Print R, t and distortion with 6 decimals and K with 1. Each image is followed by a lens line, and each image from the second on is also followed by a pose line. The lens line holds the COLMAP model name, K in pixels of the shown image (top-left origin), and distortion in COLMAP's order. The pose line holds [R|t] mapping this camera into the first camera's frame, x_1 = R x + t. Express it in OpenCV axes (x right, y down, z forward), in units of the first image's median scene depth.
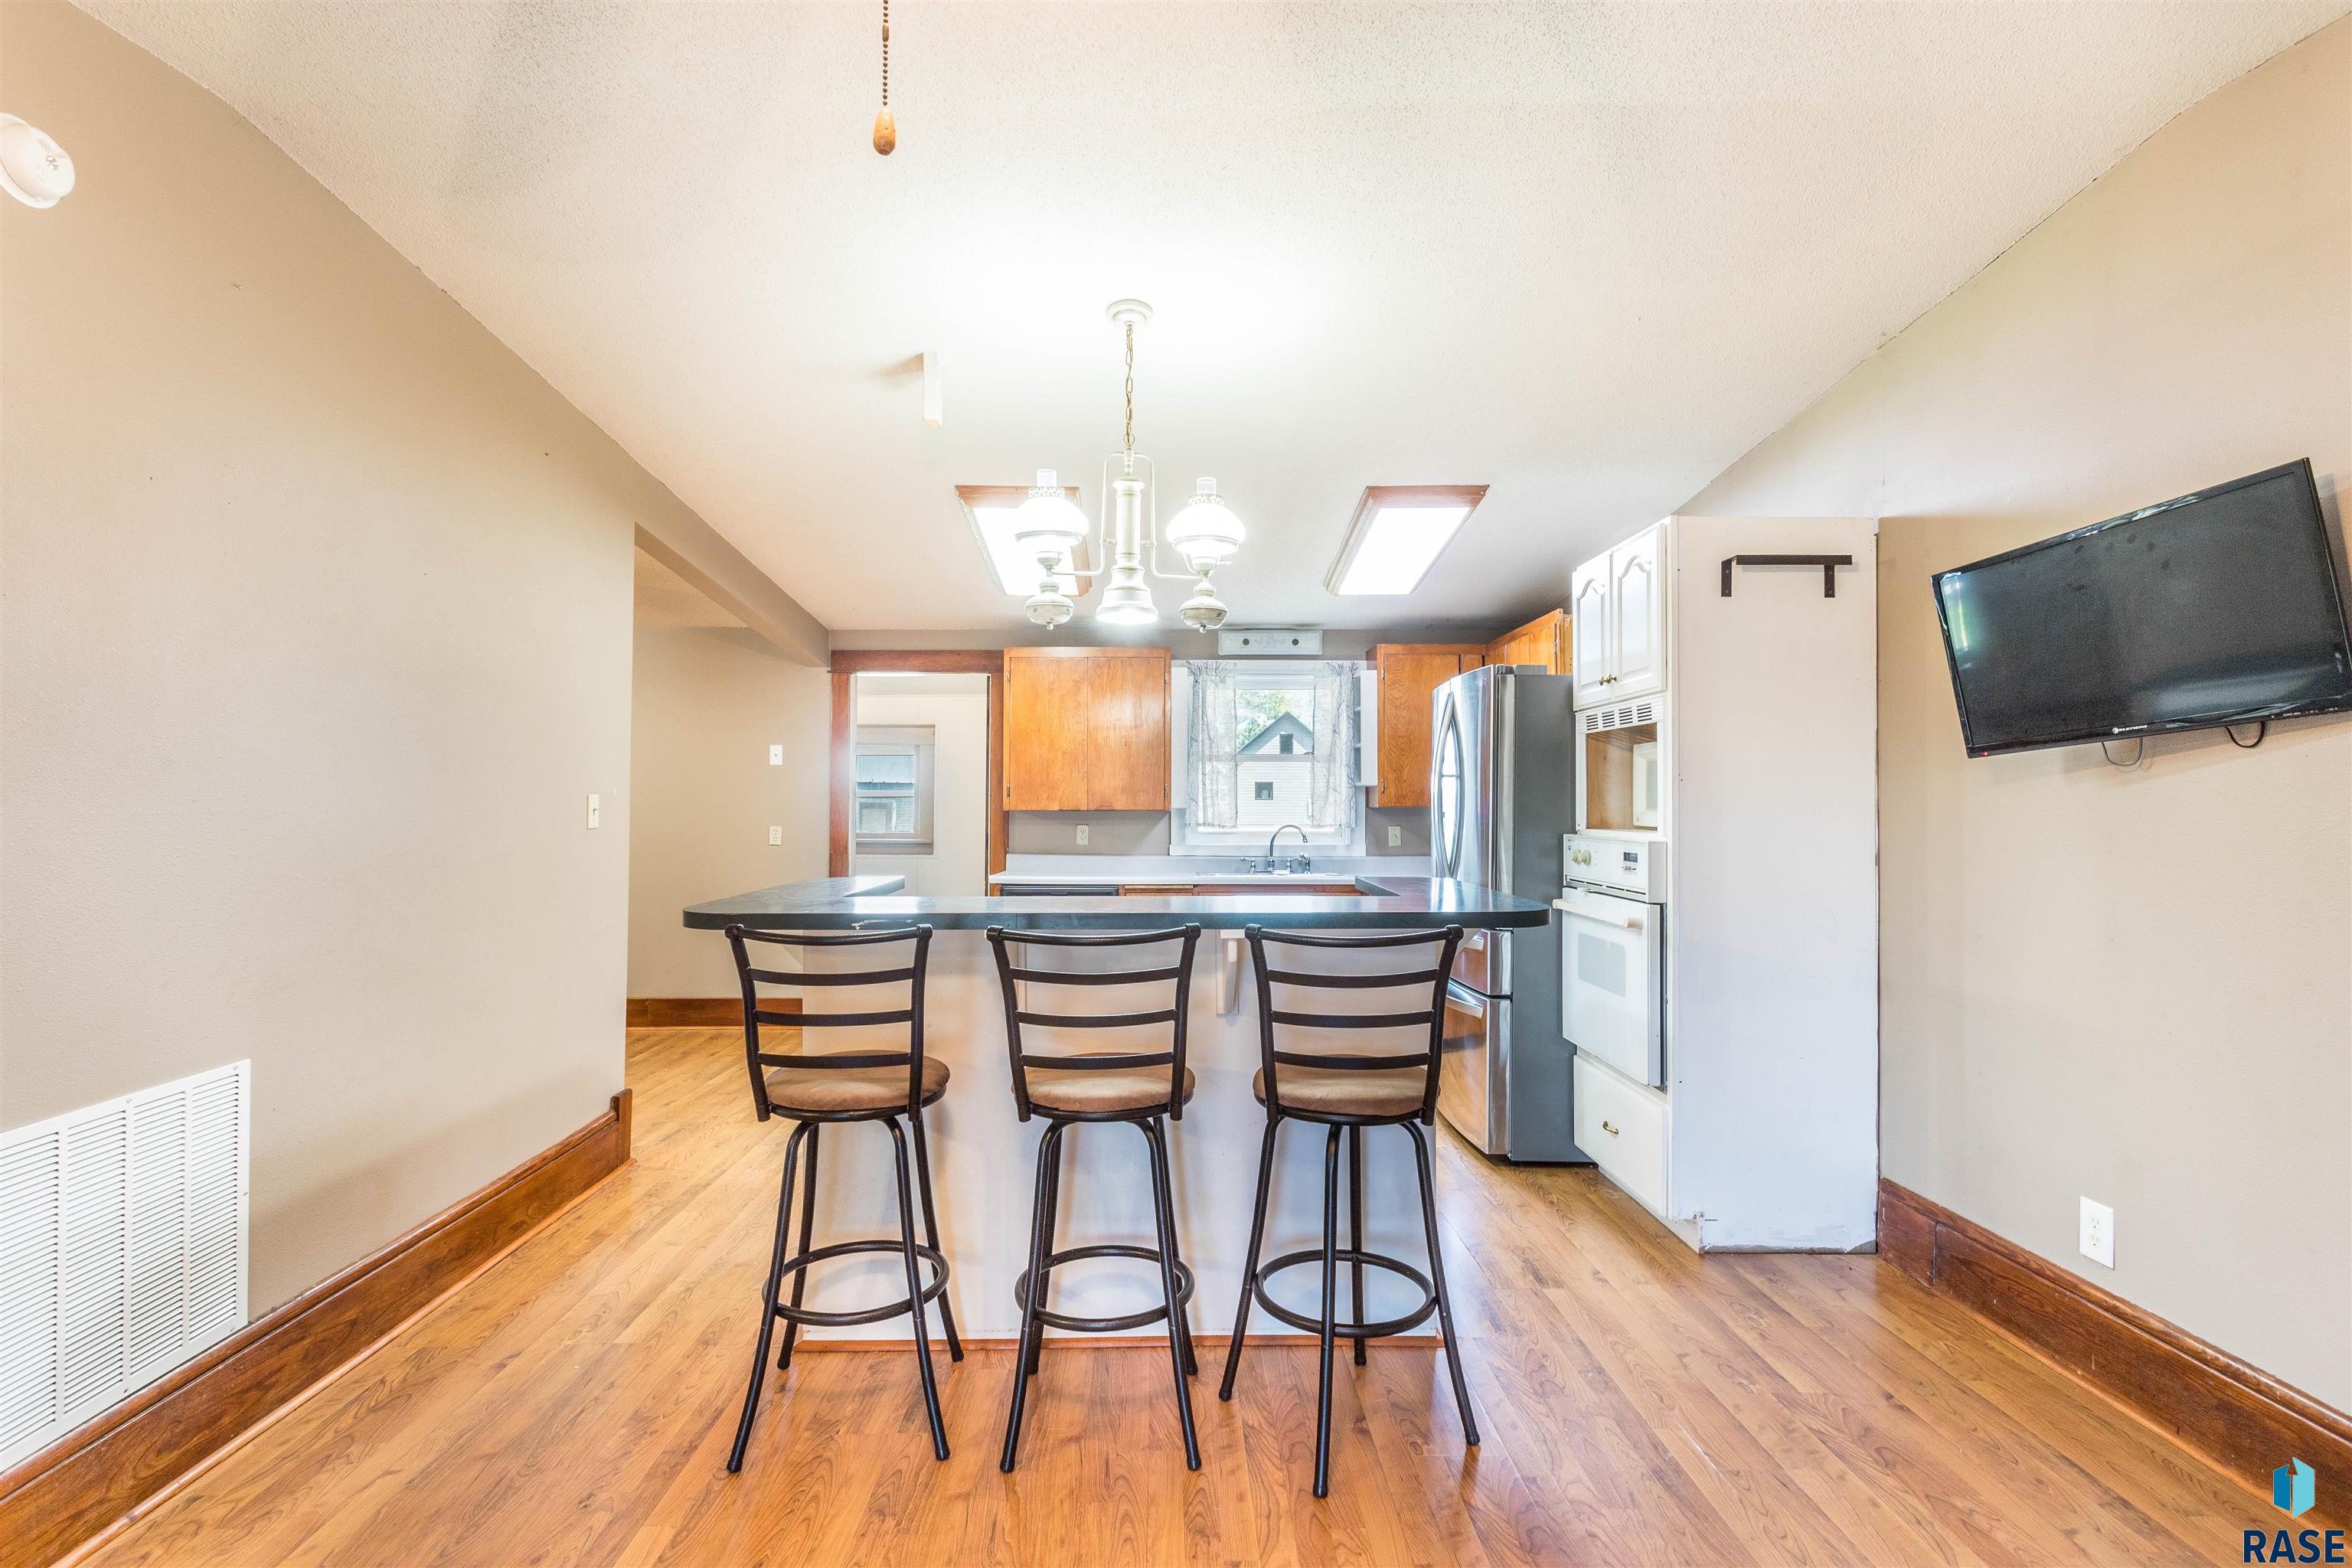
lens RADIAL K [[1110.7, 0, 1170.0], [0, 1110.7, 792.4], [0, 0, 1]] dist [-0.001562, 0.004342]
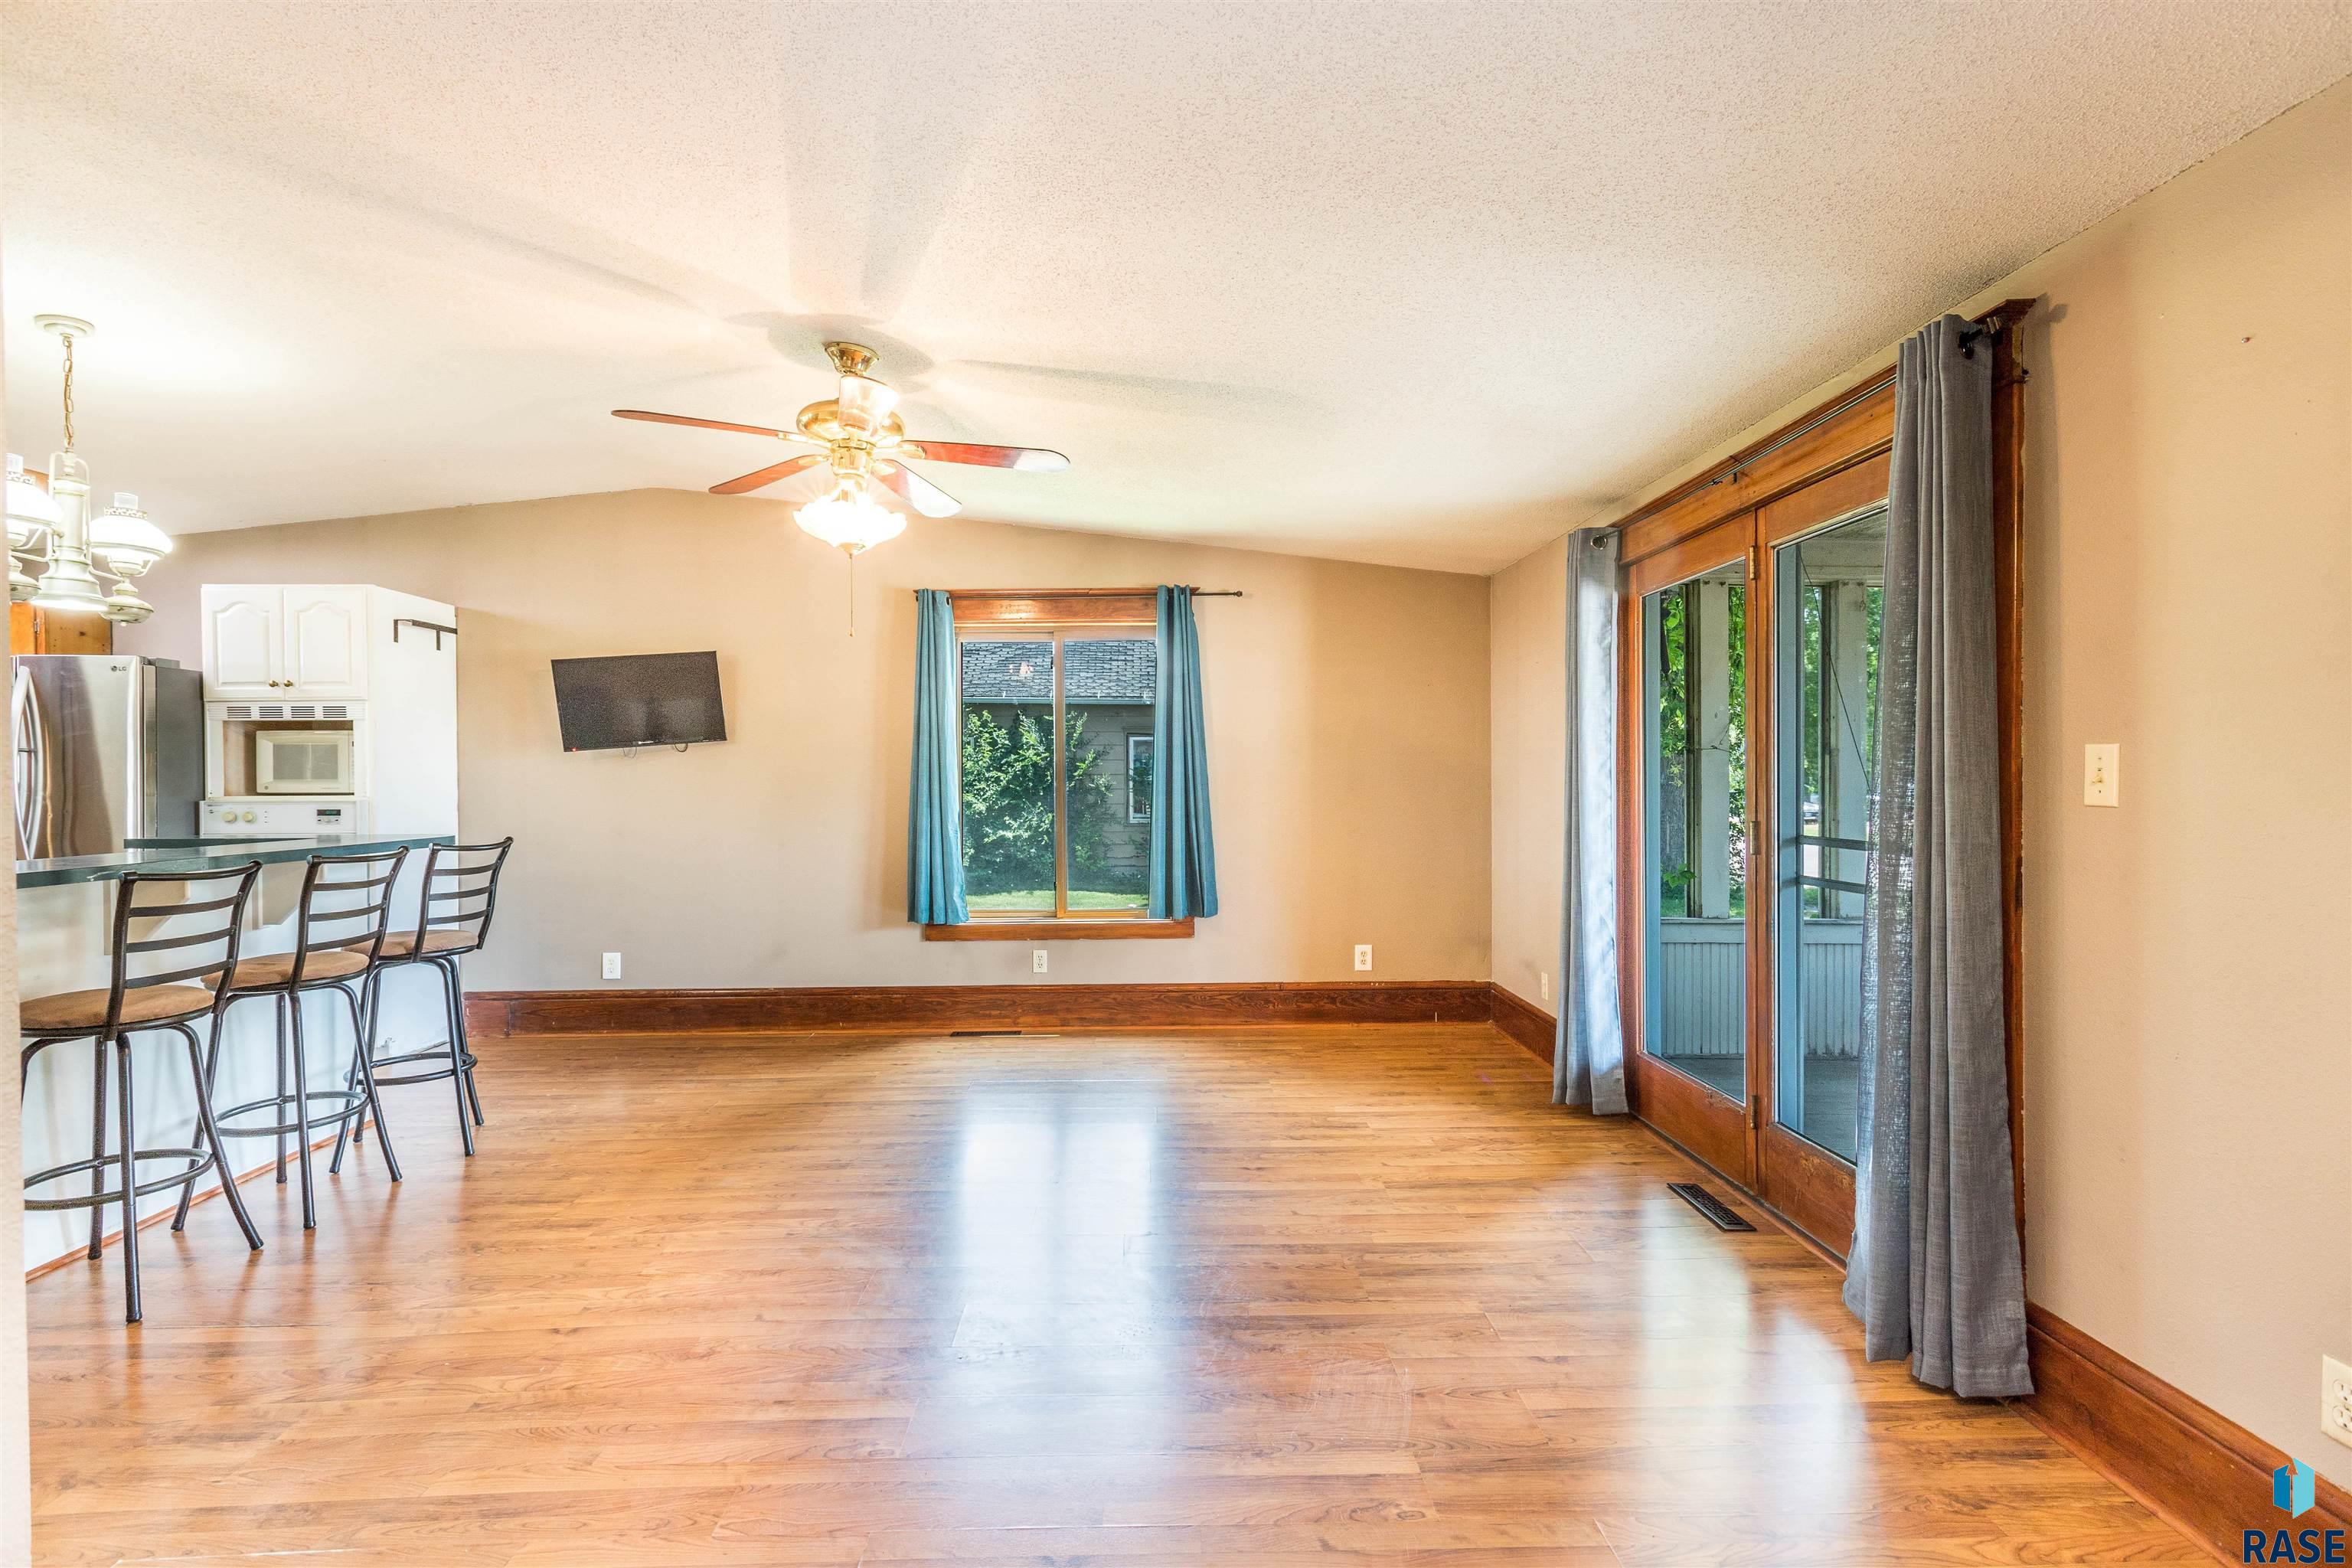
lens RADIAL K [[1110.7, 0, 1176.3], [0, 1110.7, 790.2], [0, 0, 1]] dist [-0.001562, 0.004342]
pose [[-0.018247, -0.014676, 0.999726, -1.157998], [-0.004896, 0.999882, 0.014589, 0.004085], [-0.999822, -0.004629, -0.018317, -0.073717]]
